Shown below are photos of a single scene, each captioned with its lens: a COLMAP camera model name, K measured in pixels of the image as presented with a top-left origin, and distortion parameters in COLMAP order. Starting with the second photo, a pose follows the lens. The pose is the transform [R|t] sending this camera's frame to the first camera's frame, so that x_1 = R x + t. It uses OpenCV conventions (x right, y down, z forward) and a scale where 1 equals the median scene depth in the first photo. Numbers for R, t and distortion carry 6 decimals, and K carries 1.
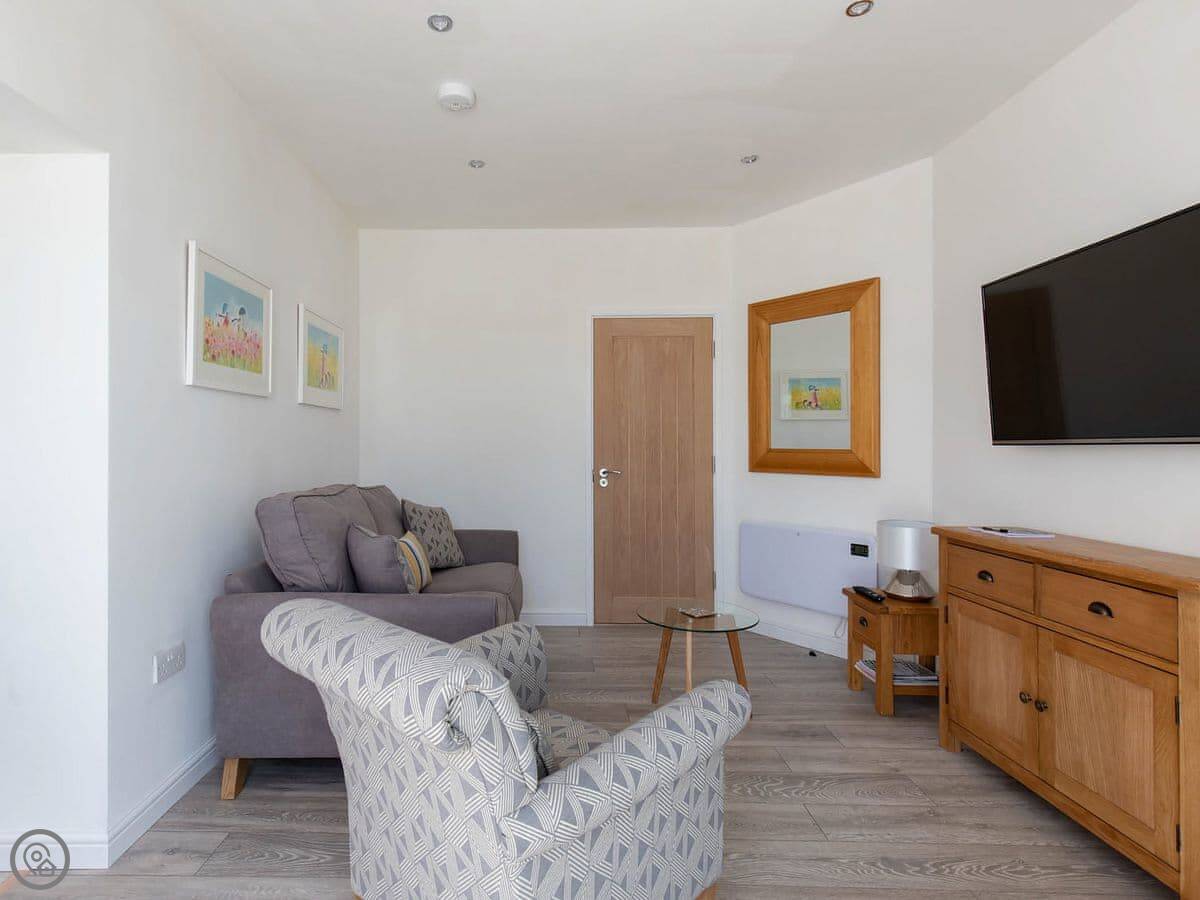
lens RADIAL K [[616.1, 0, 522.0], [0, 616.1, 445.1], [0, 0, 1]] dist [0.001211, 0.000149]
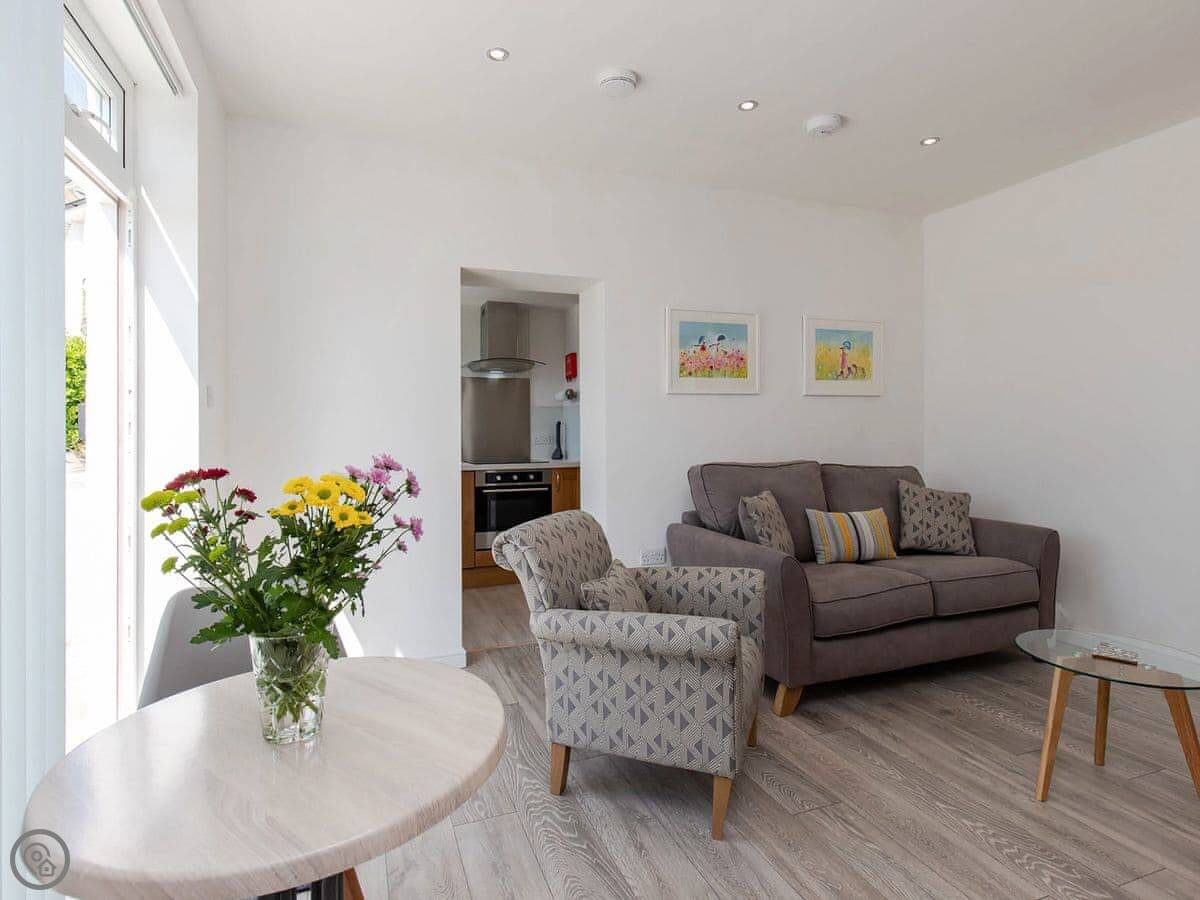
lens RADIAL K [[573.4, 0, 580.3], [0, 573.4, 444.3], [0, 0, 1]] dist [0.002566, -0.000956]
pose [[0.403768, 0.027937, -0.914435, 0.442677], [0.005809, 0.999435, 0.033099, -0.007256], [0.914843, -0.018676, 0.403377, 0.091909]]
